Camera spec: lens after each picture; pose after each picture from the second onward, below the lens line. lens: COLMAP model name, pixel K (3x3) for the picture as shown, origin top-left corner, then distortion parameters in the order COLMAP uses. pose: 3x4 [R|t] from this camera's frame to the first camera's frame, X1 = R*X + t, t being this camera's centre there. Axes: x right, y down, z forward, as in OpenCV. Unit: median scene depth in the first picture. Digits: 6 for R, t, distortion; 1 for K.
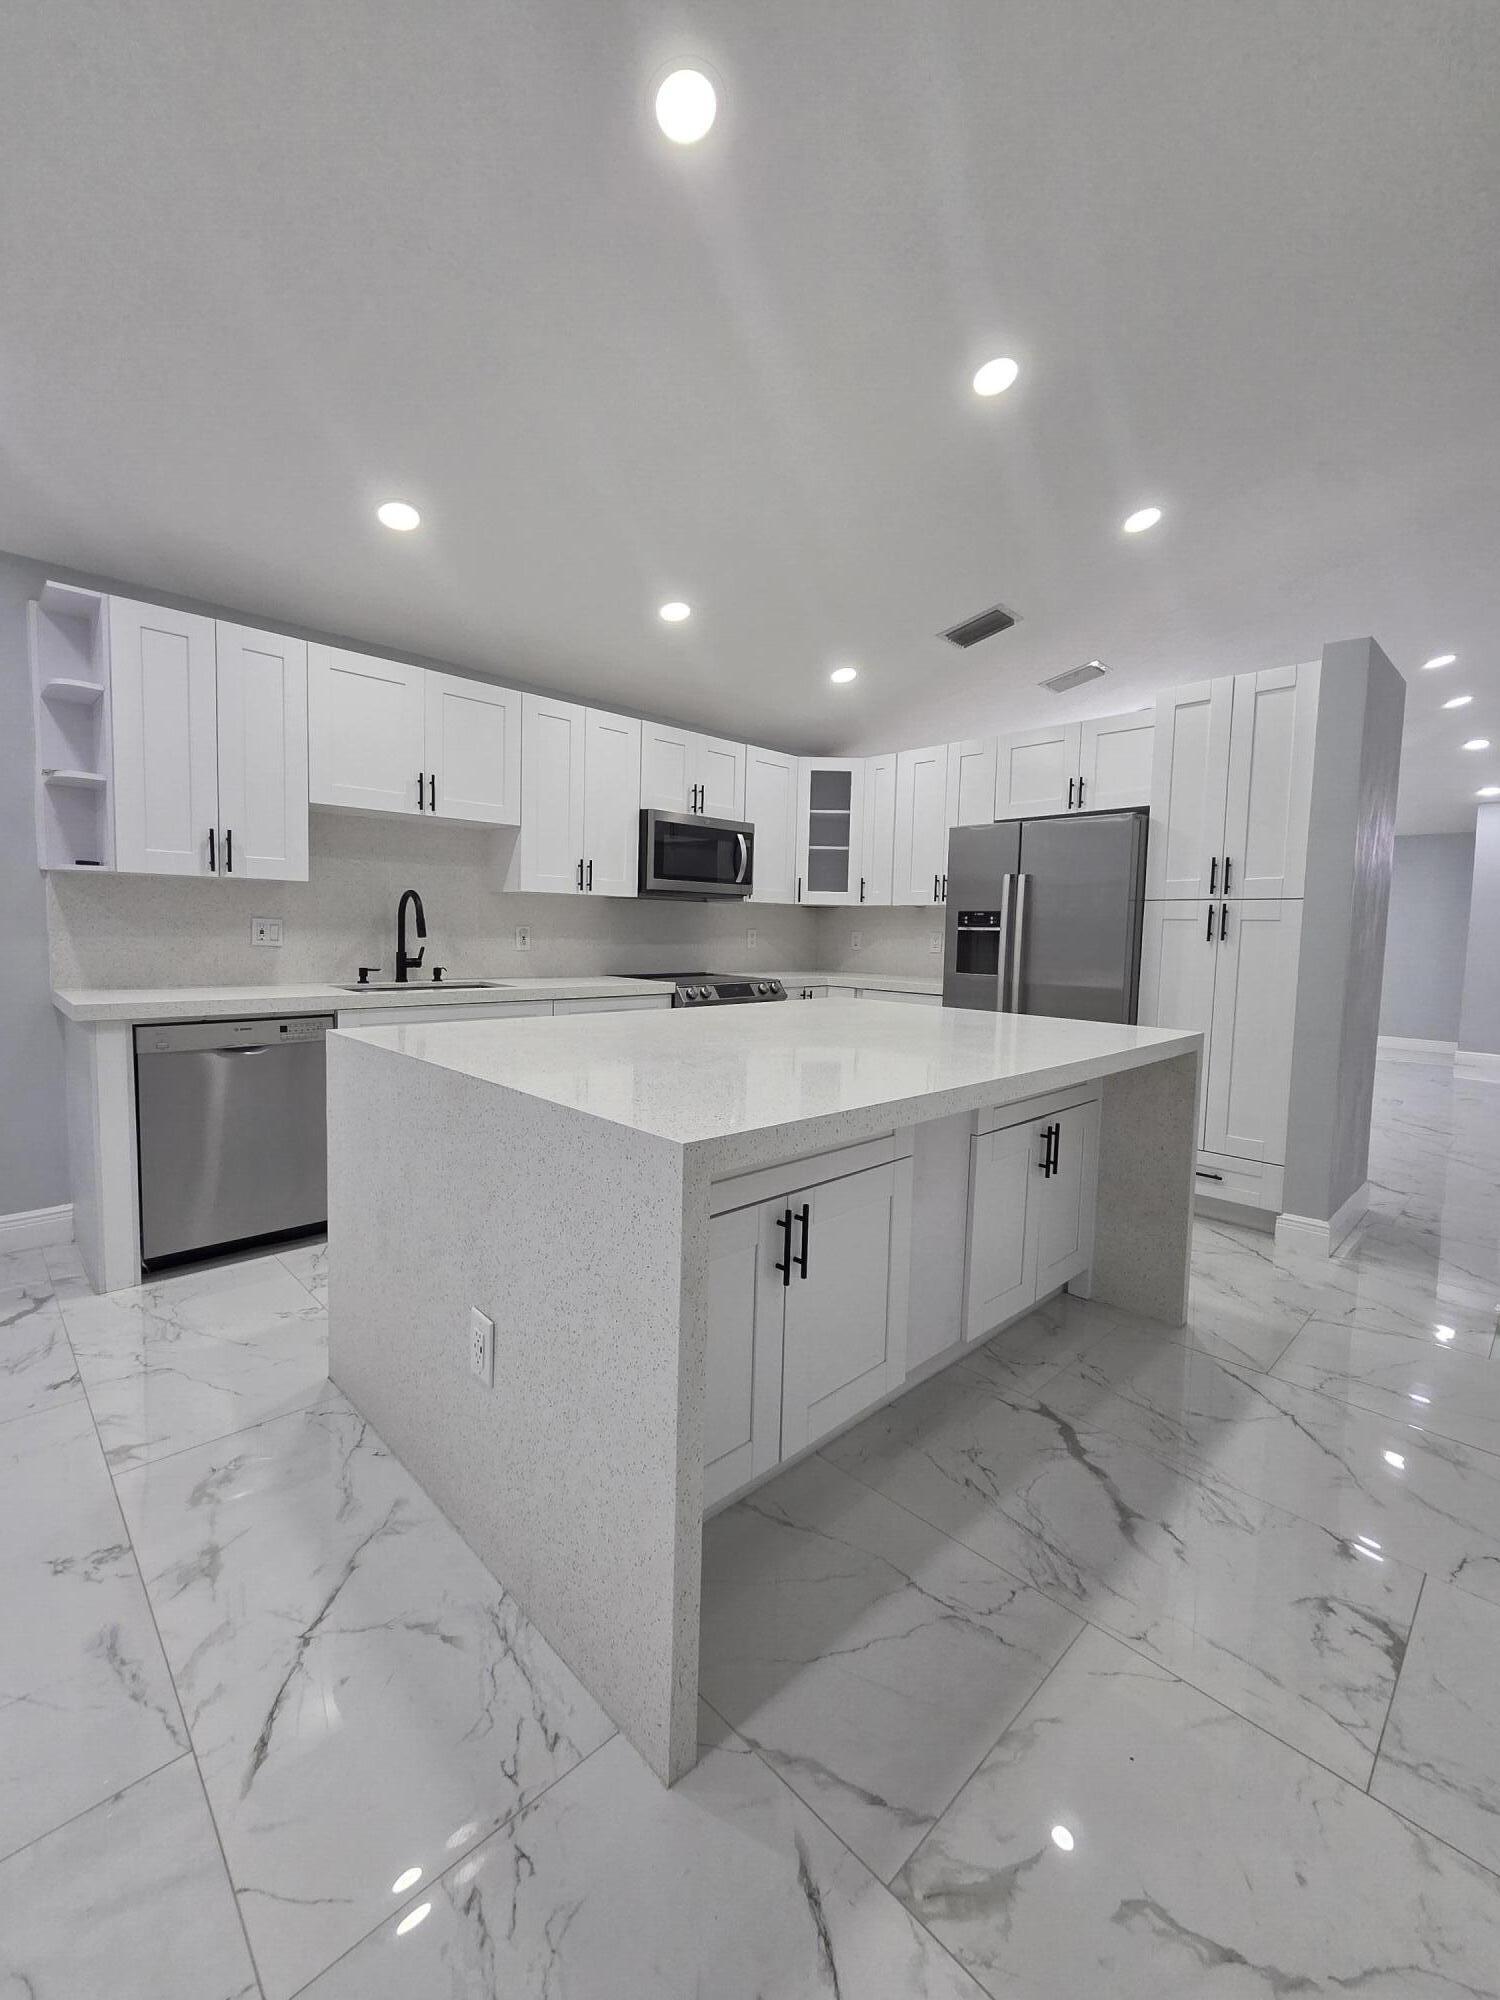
lens RADIAL K [[820.3, 0, 742.1], [0, 820.3, 991.0], [0, 0, 1]] dist [0.000281, -0.002853]
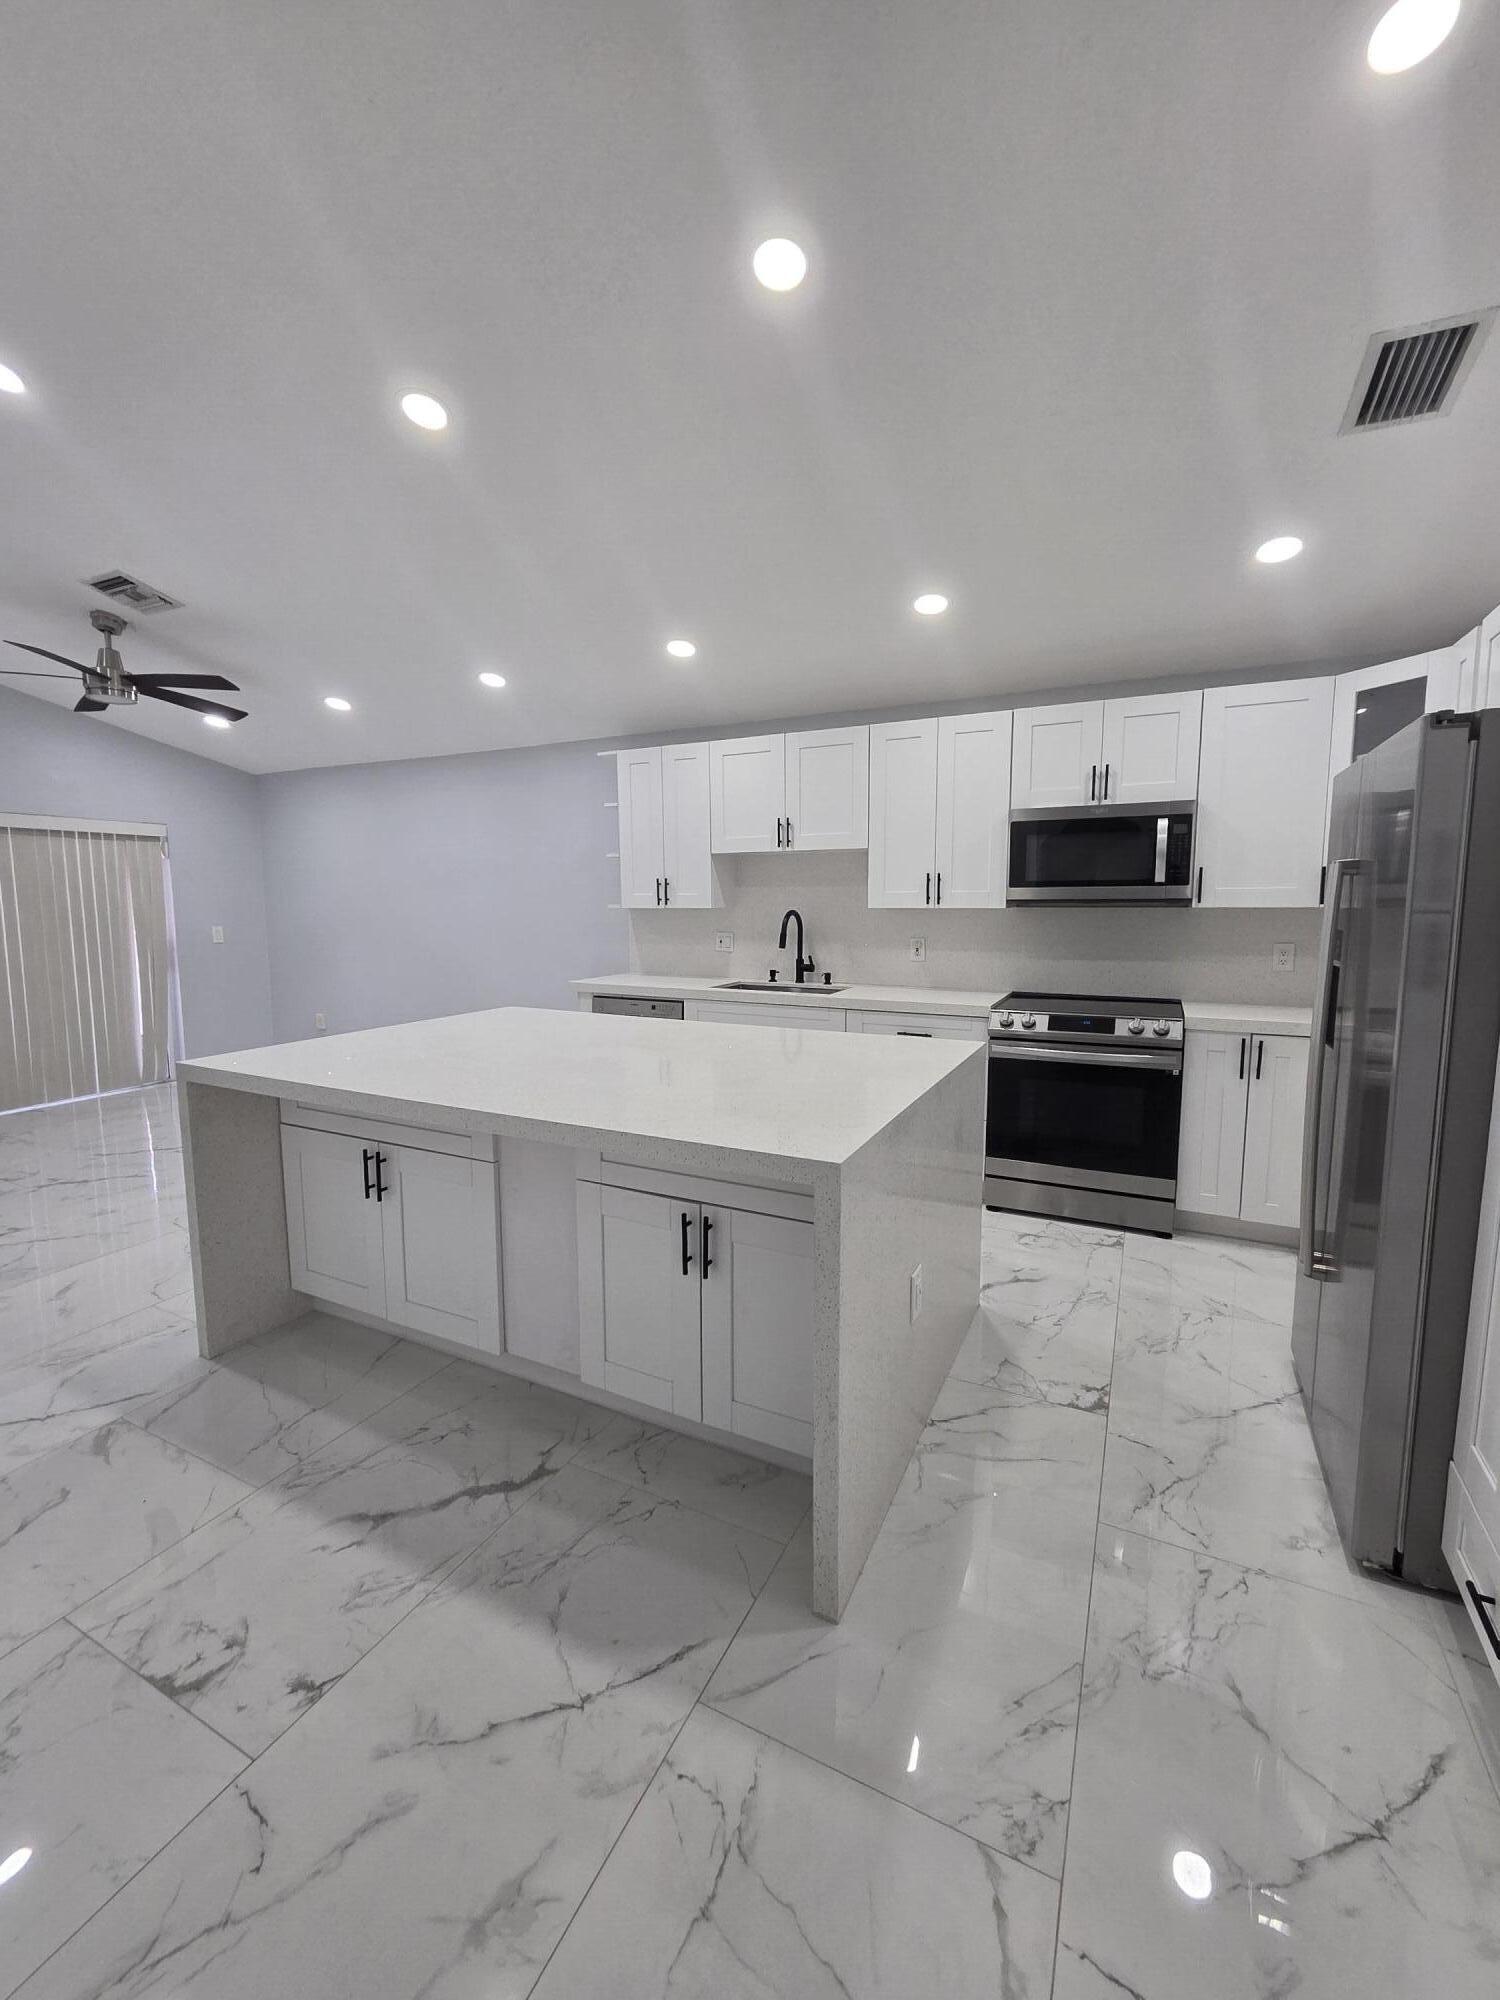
lens RADIAL K [[822.0, 0, 739.2], [0, 822.0, 991.6], [0, 0, 1]] dist [-0.000287, -0.000146]
pose [[0.330258, 0.083234, -0.940214, 0.818246], [-0.063449, 0.995809, 0.065869, -0.082339], [0.941756, 0.037902, 0.334155, 0.544344]]
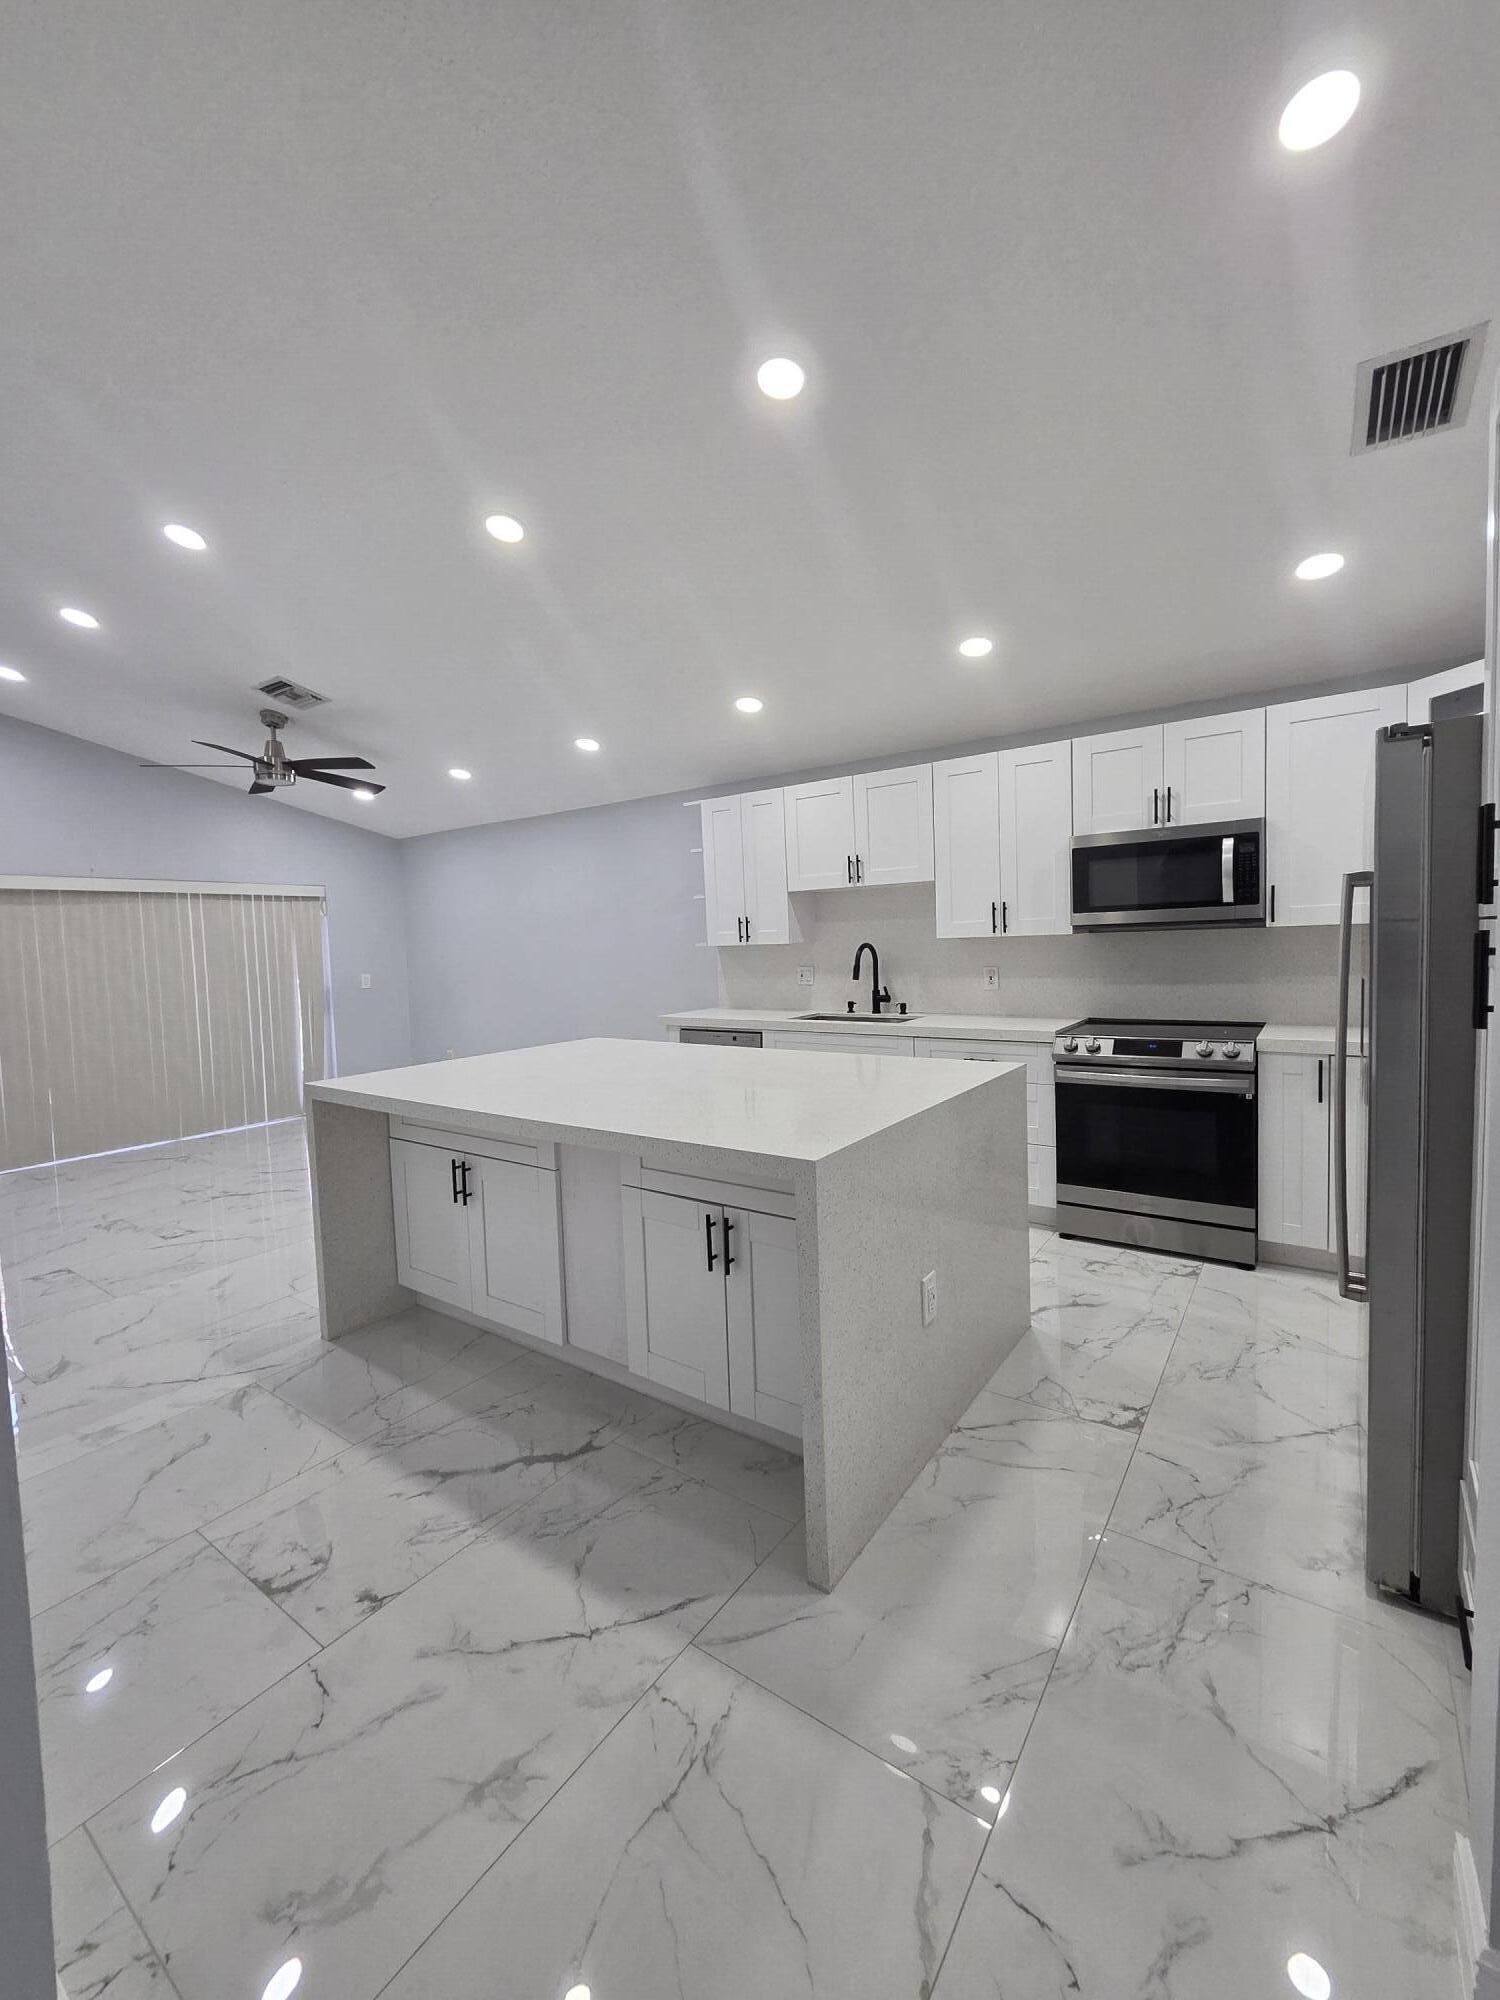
lens RADIAL K [[822.0, 0, 739.2], [0, 822.0, 991.6], [0, 0, 1]] dist [-0.000287, -0.000146]
pose [[0.179738, 0.032495, -0.983178, 0.904347], [-0.038933, 0.998906, 0.025897, -0.077504], [0.982944, 0.033624, 0.180806, 0.610376]]
